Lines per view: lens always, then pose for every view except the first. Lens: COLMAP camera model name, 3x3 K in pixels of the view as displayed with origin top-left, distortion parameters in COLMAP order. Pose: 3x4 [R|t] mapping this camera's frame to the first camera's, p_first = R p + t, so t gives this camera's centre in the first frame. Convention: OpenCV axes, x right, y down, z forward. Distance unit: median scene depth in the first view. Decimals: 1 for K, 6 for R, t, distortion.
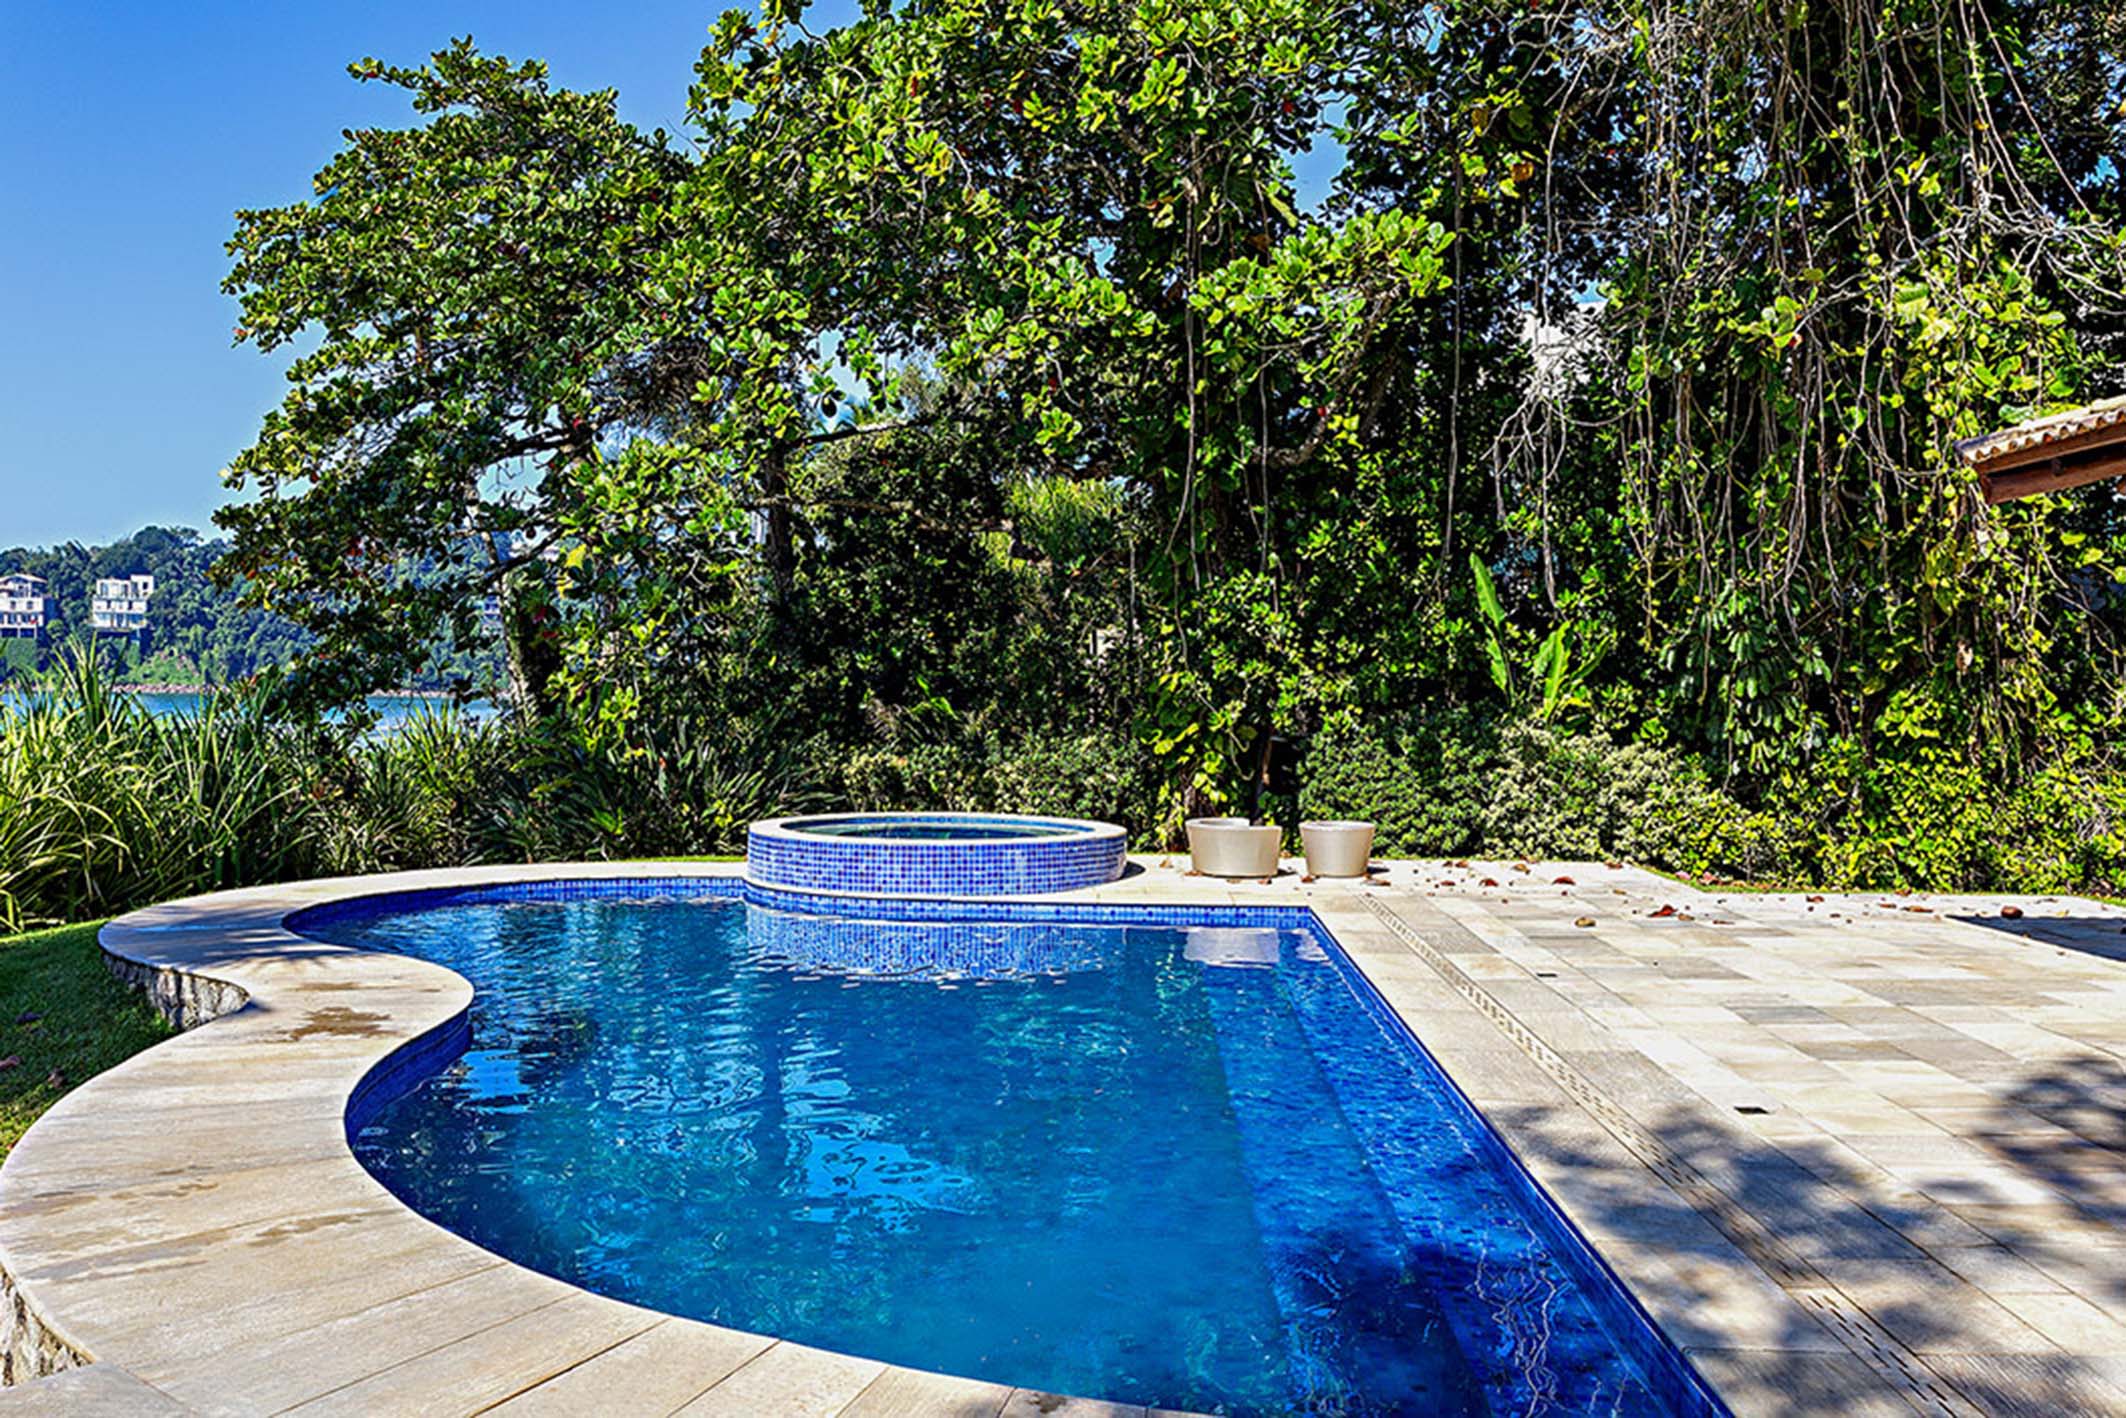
lens RADIAL K [[1796.8, 0, 1063.0], [0, 1796.8, 709.0], [0, 0, 1]] dist [0.012816, 0.002125]
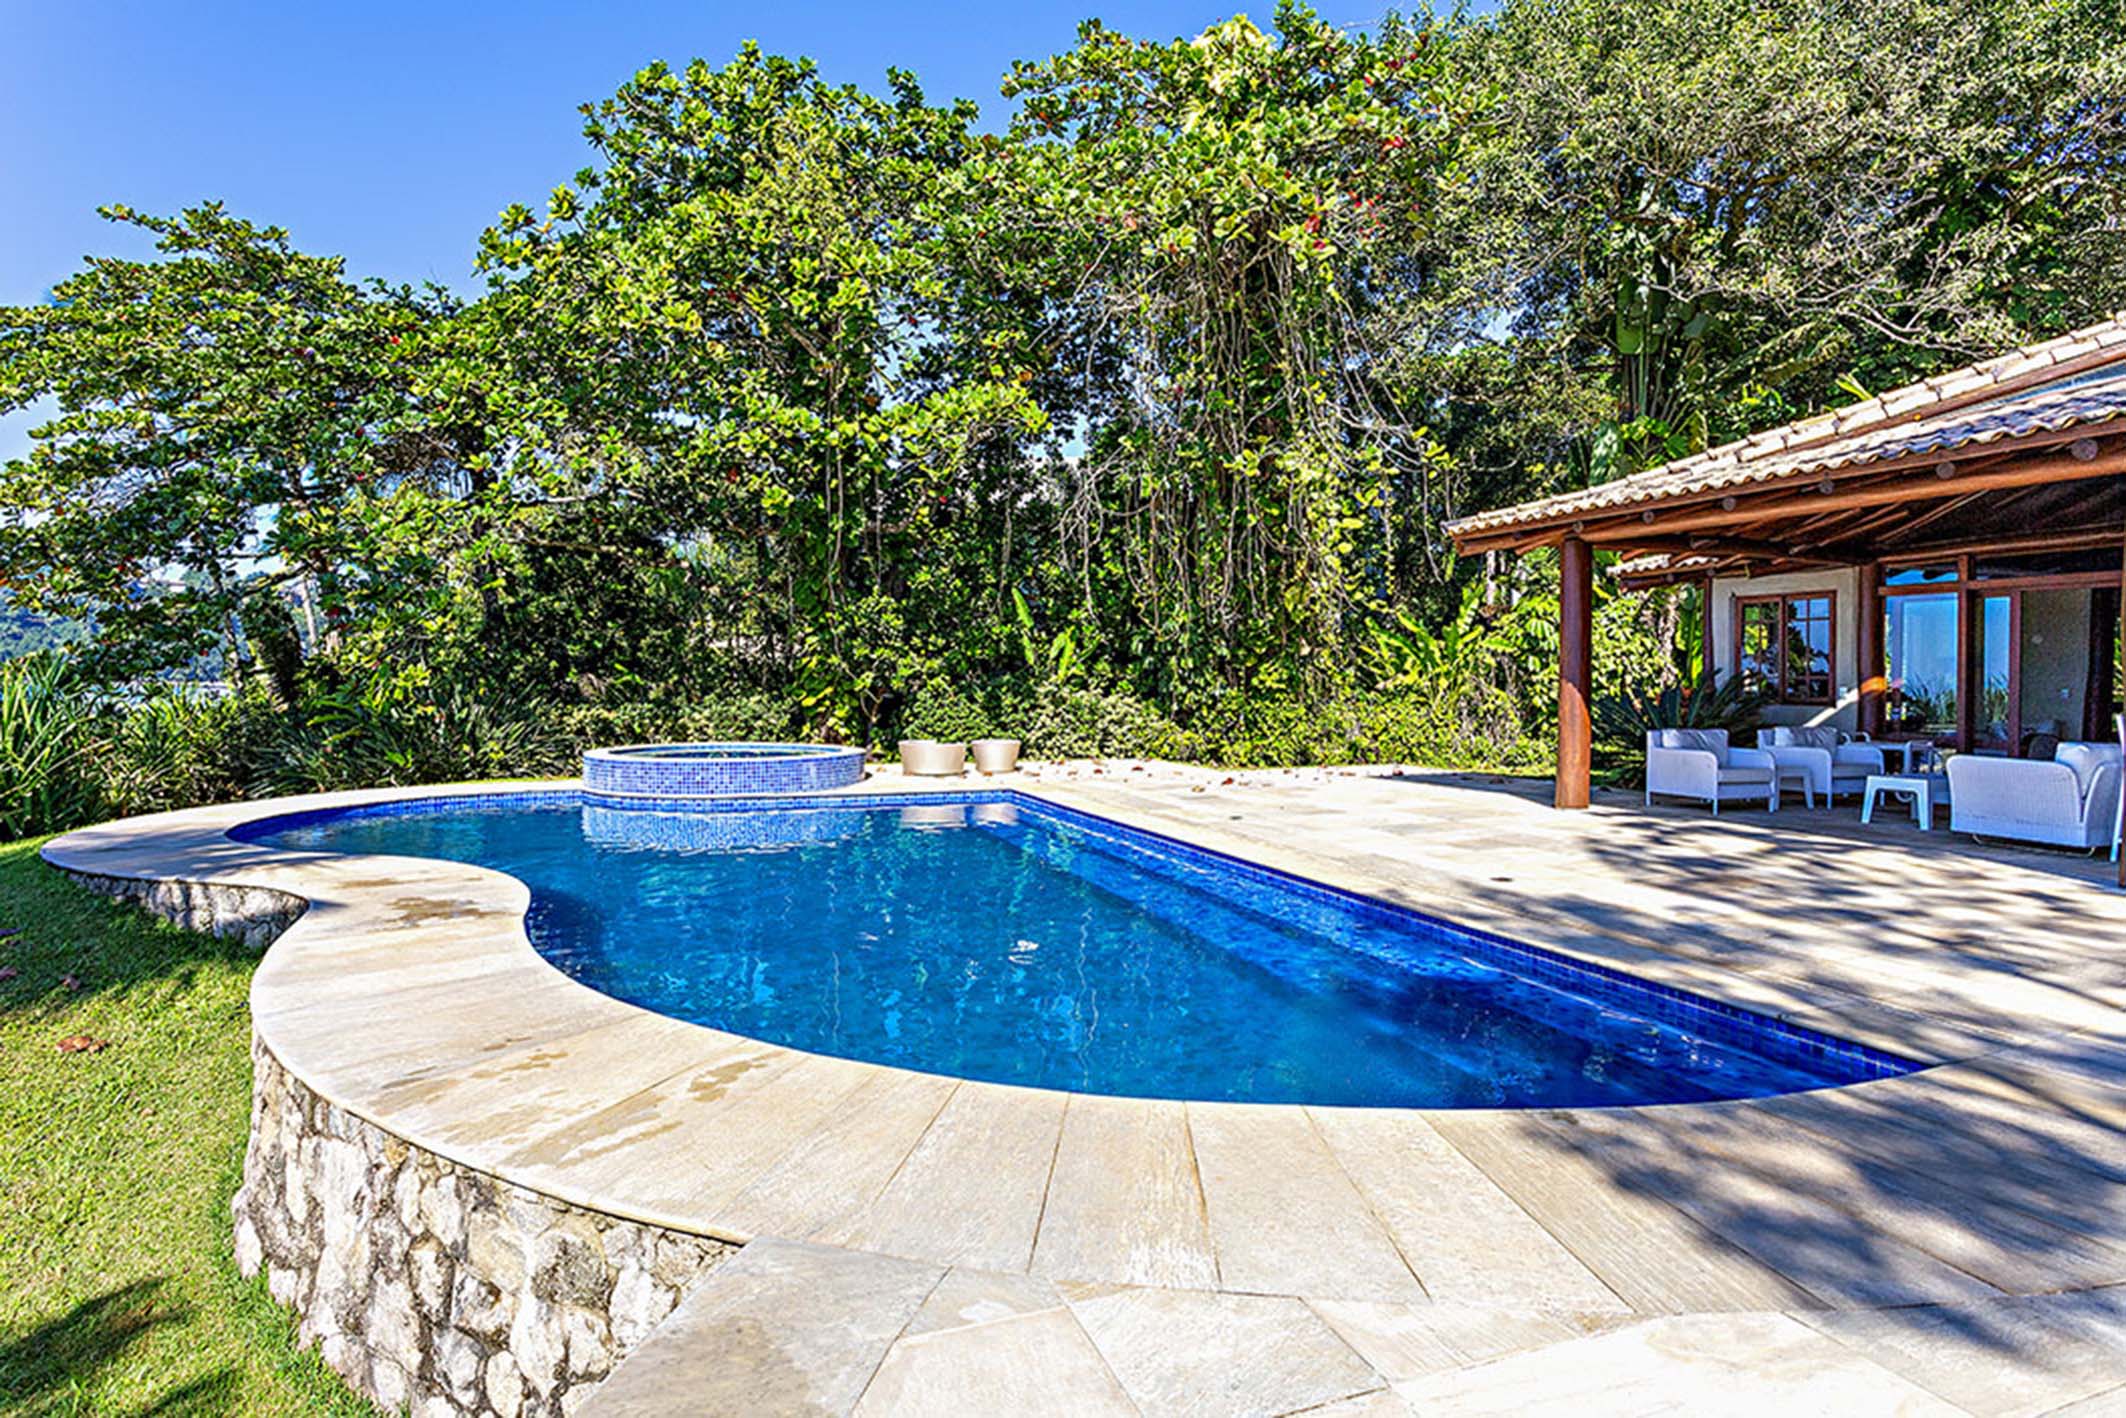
lens RADIAL K [[1006.5, 0, 1062.3], [0, 1006.5, 675.1], [0, 0, 1]] dist [-0.003801, 0.001390]
pose [[0.914154, 0.000987, 0.405367, -0.122121], [0.003925, 0.999929, -0.011285, 0.009493], [-0.405349, 0.011908, 0.914084, 0.080493]]
